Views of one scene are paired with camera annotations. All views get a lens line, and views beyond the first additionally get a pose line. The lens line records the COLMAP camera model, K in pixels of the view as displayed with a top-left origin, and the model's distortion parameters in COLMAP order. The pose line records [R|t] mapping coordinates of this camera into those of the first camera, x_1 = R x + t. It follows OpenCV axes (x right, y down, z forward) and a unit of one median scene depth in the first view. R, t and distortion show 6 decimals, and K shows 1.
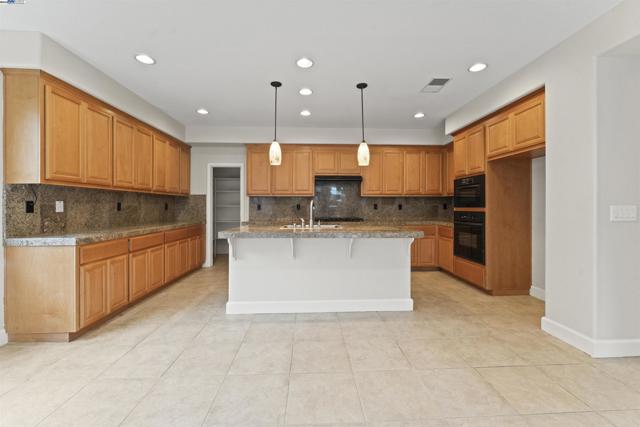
lens RADIAL K [[268.4, 0, 322.4], [0, 268.4, 205.8], [0, 0, 1]] dist [0.000215, 0.000160]
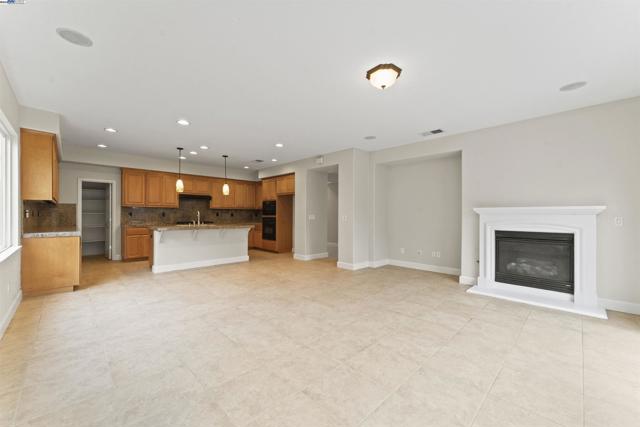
lens RADIAL K [[257.5, 0, 320.8], [0, 257.5, 214.5], [0, 0, 1]] dist [-0.000679, -0.001562]
pose [[0.744360, 0.006452, 0.667747, -0.570591], [-0.009061, 0.999959, 0.000438, -0.006312], [-0.667717, -0.006377, 0.744388, -0.882571]]
